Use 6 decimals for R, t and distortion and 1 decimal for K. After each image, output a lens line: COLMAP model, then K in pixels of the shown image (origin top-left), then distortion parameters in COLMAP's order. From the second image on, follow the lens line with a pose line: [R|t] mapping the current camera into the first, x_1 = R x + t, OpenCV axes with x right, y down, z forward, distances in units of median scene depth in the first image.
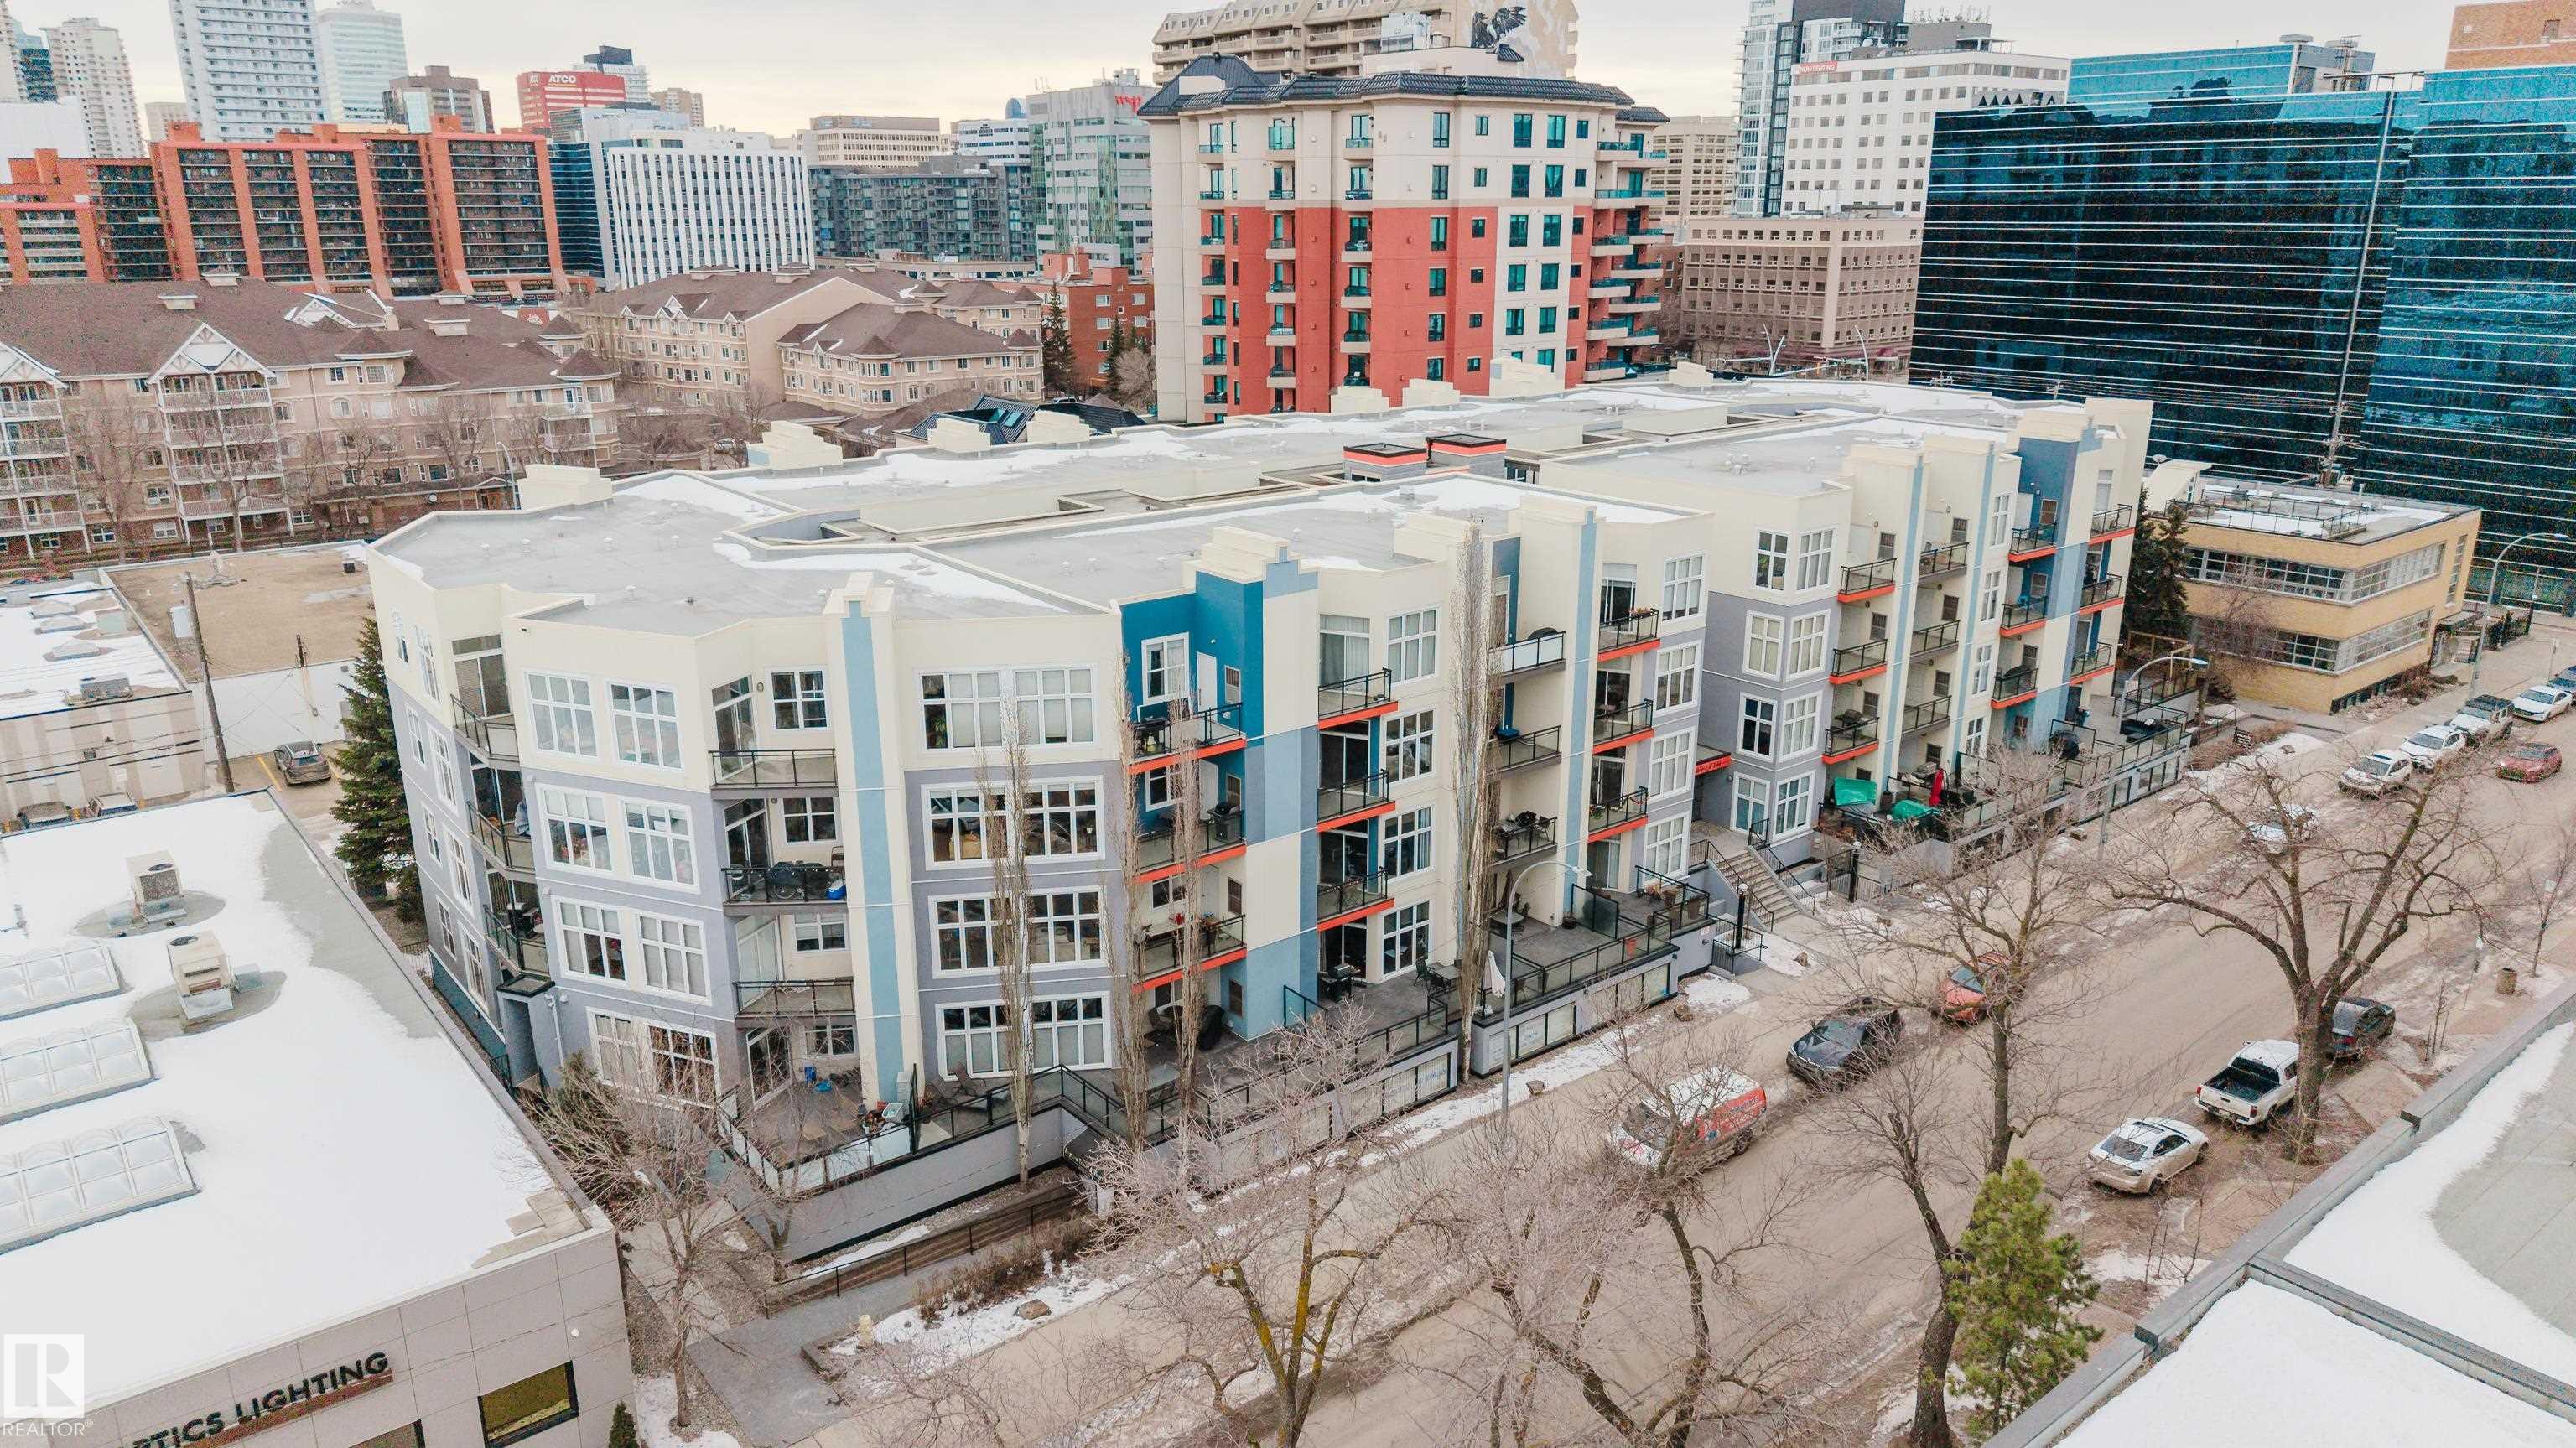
lens RADIAL K [[1735.5, 0, 1288.0], [0, 1735.5, 724.0], [0, 0, 1]] dist [0.028855, -0.030648]
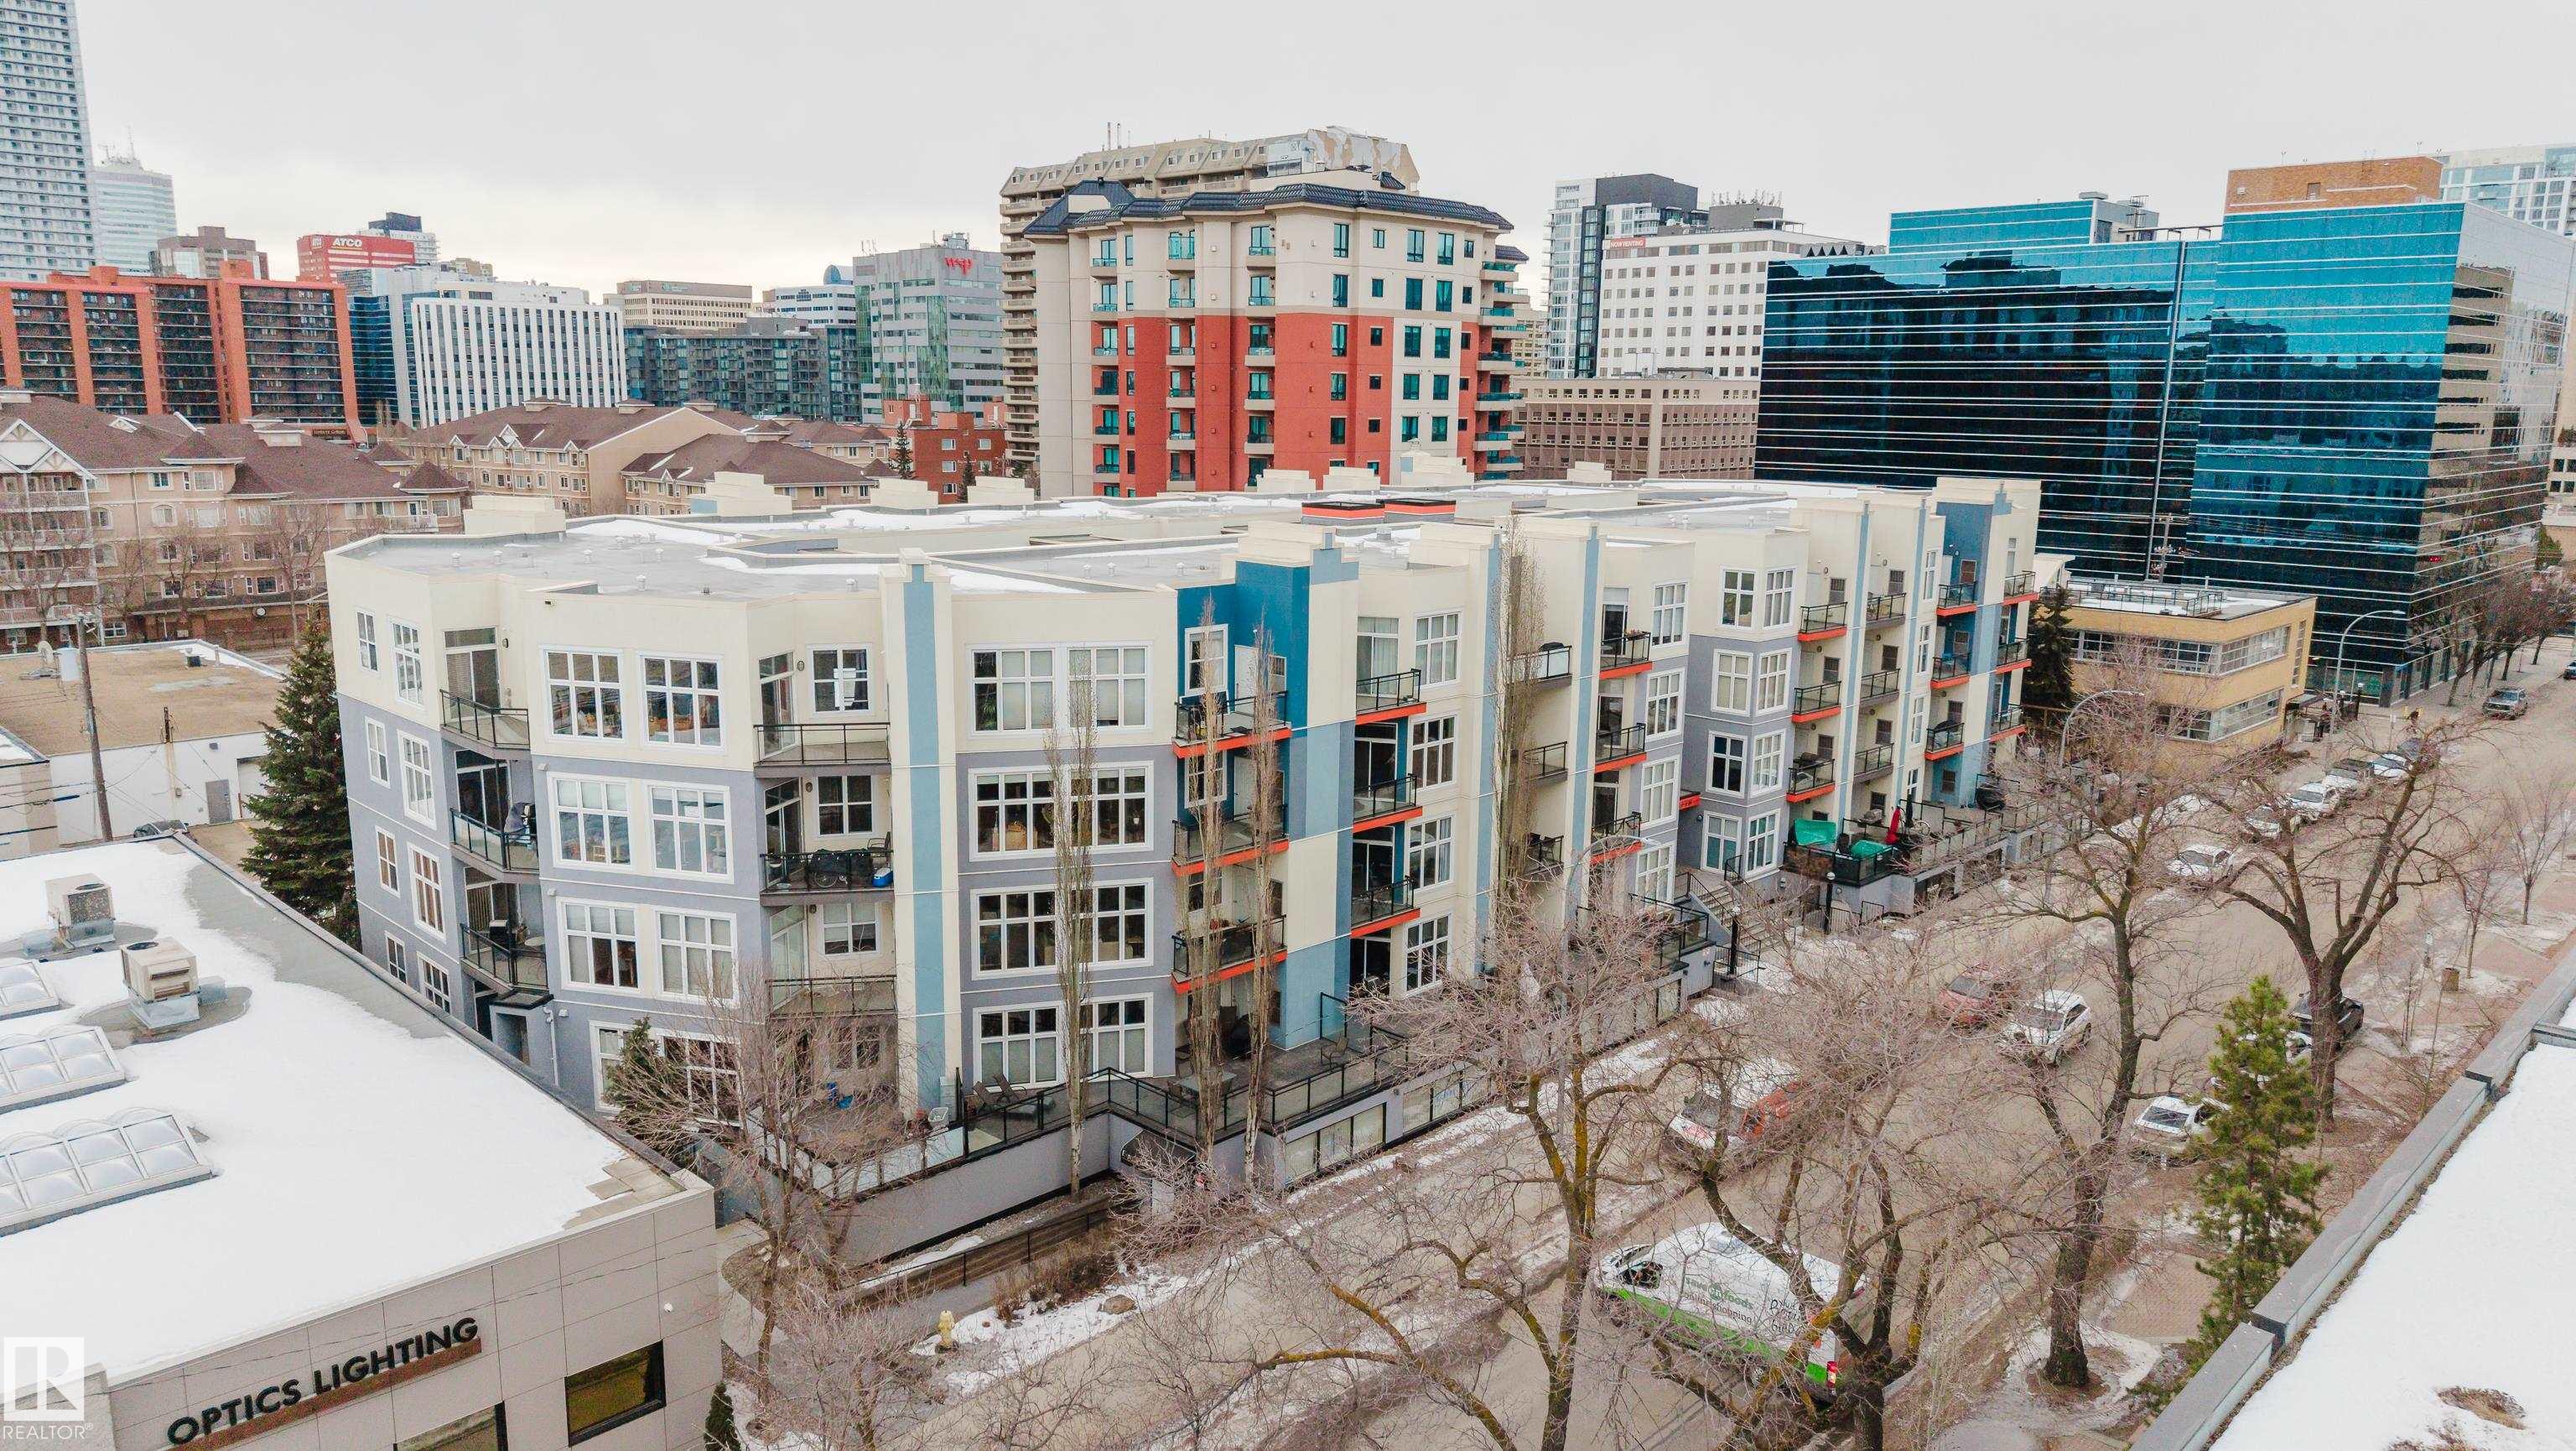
lens RADIAL K [[1746.4, 0, 1288.0], [0, 1746.4, 725.5], [0, 0, 1]] dist [0.028114, -0.027357]
pose [[0.993308, -0.006976, 0.115286, -0.100097], [0.018881, 0.994554, -0.102497, 0.077253], [-0.113944, 0.103987, 0.988030, 0.017099]]
